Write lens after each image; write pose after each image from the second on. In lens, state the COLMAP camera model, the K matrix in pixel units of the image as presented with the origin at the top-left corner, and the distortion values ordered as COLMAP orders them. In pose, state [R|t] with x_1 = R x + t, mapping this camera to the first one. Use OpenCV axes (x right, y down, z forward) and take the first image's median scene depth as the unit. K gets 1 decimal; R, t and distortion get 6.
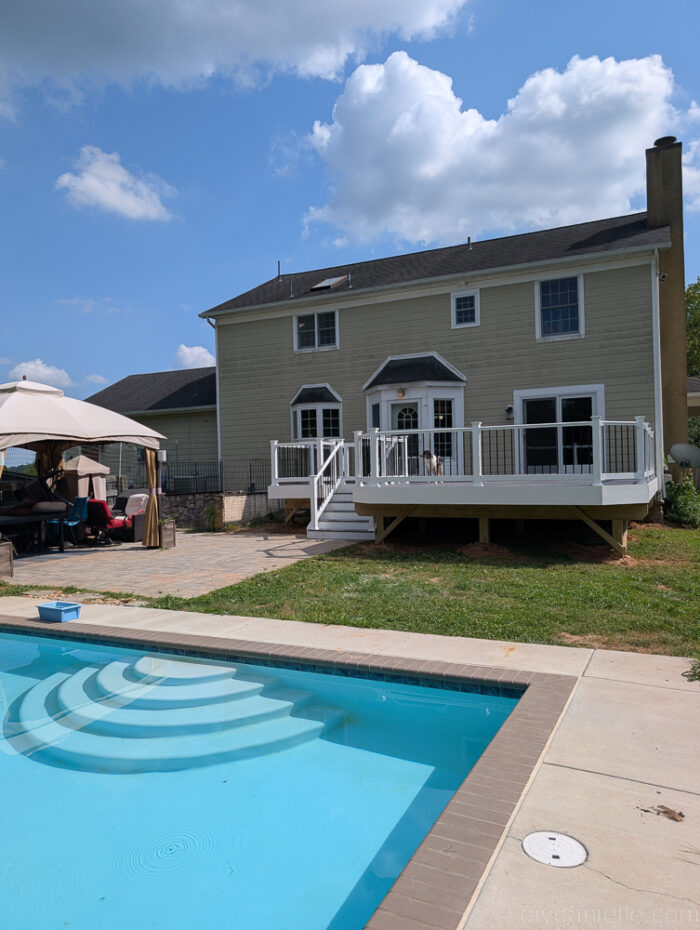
lens RADIAL K [[668.1, 0, 346.1], [0, 668.1, 471.3], [0, 0, 1]] dist [0.007076, -0.006771]
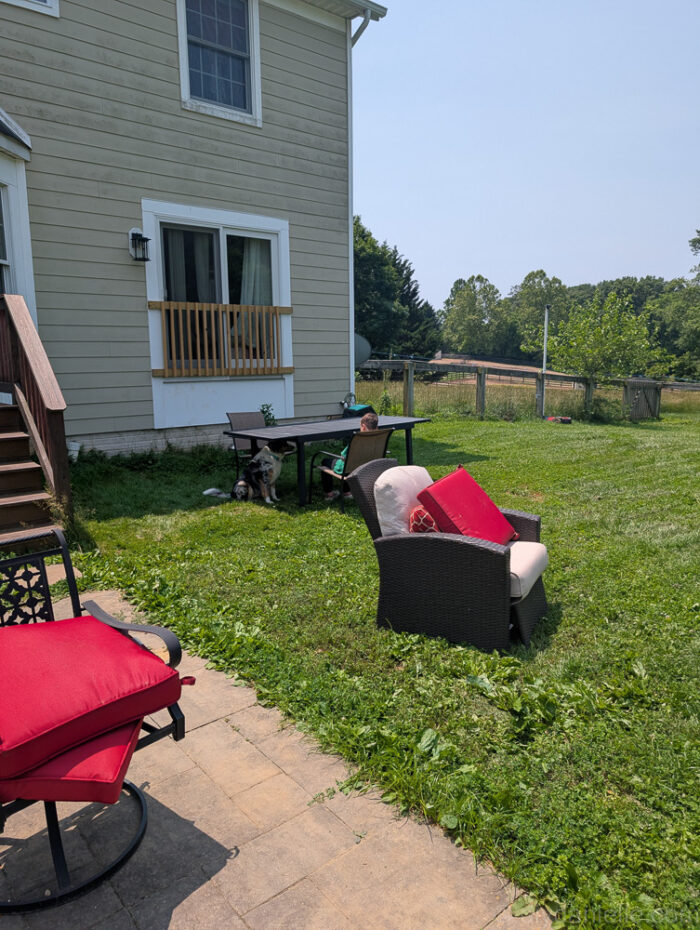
lens RADIAL K [[668.1, 0, 365.9], [0, 668.1, 463.6], [0, 0, 1]] dist [0.007076, -0.006771]
pose [[0.381405, -0.128031, 0.915499, -0.142155], [-0.003239, 0.990171, 0.139823, -0.001238], [-0.924402, -0.056295, 0.377241, 0.642228]]
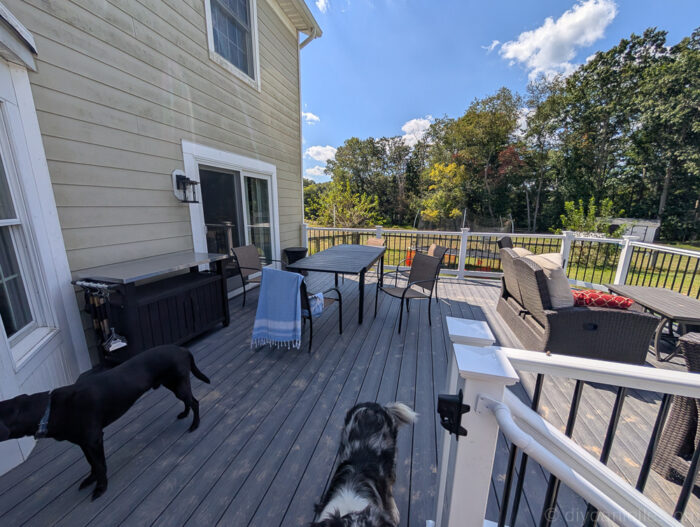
lens RADIAL K [[264.0, 0, 350.1], [0, 264.0, 263.6], [0, 0, 1]] dist [-0.006541, 0.001324]
pose [[-0.182435, -0.183867, 0.965873, 0.031057], [-0.004095, 0.982493, 0.186257, -0.067284], [-0.983209, 0.030024, -0.179994, 0.889137]]
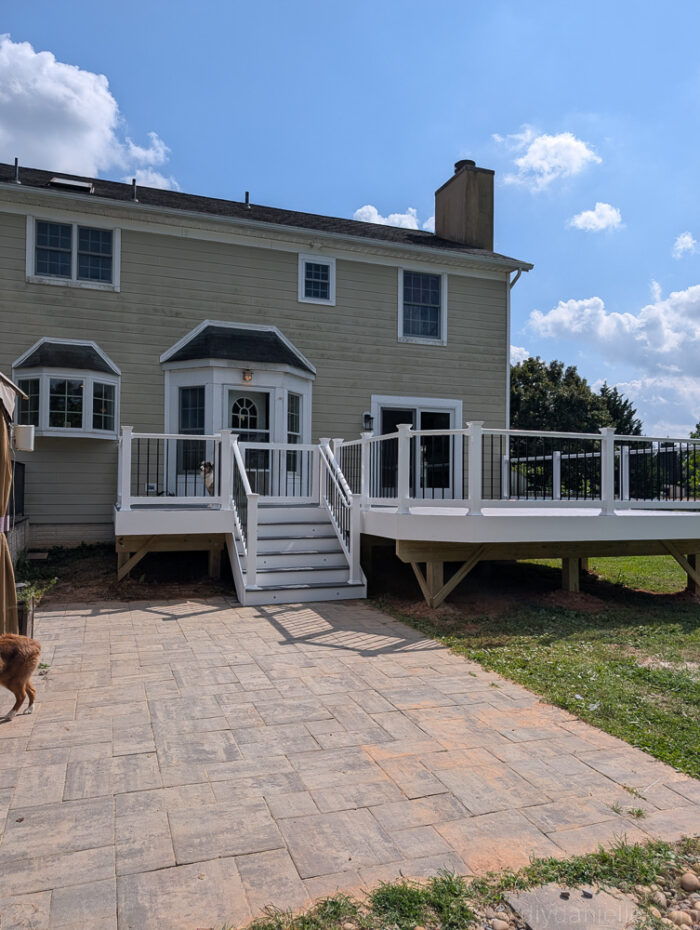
lens RADIAL K [[668.1, 0, 356.7], [0, 668.1, 474.4], [0, 0, 1]] dist [0.007076, -0.006771]
pose [[0.682122, 0.046192, 0.729778, -0.337781], [-0.026839, 0.998912, -0.038141, 0.007549], [-0.730746, 0.006430, 0.682619, 0.444948]]
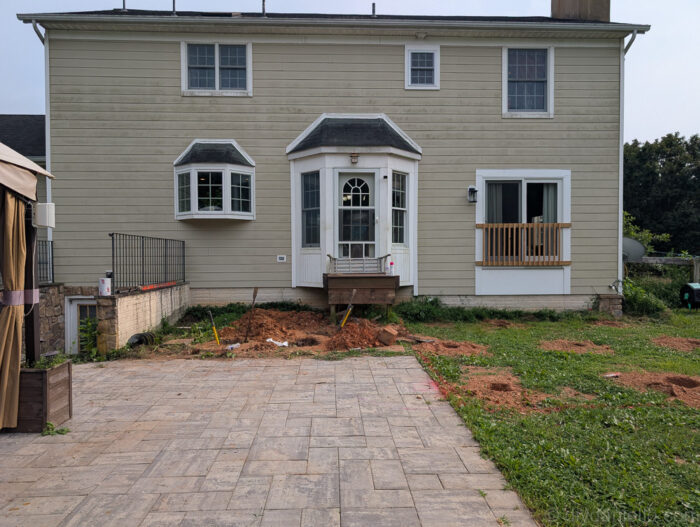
lens RADIAL K [[502.9, 0, 350.8], [0, 502.9, 267.7], [0, 0, 1]] dist [0.007076, -0.006771]
pose [[0.878265, 0.010308, 0.478064, -0.199429], [-0.018457, 0.999753, 0.012351, 0.002542], [-0.477819, -0.019671, 0.878238, 0.482093]]
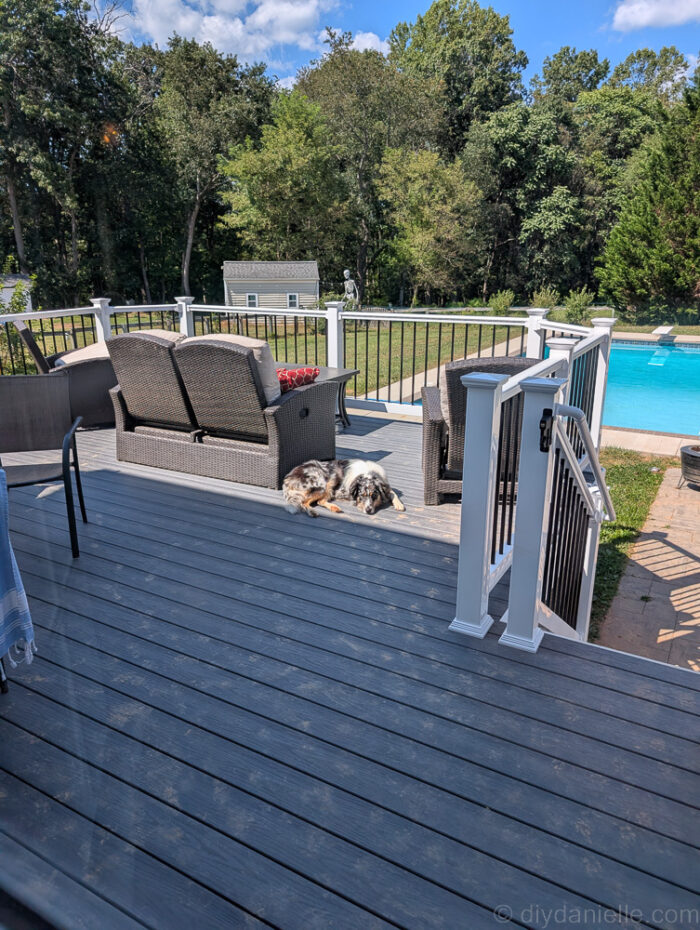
lens RADIAL K [[668.1, 0, 342.9], [0, 668.1, 459.5], [0, 0, 1]] dist [0.007076, -0.006771]
pose [[-0.997324, 0.009889, 0.072431, 0.087122], [0.030772, 0.955540, 0.293250, -0.070104], [-0.066311, 0.294695, -0.953288, 0.983691]]
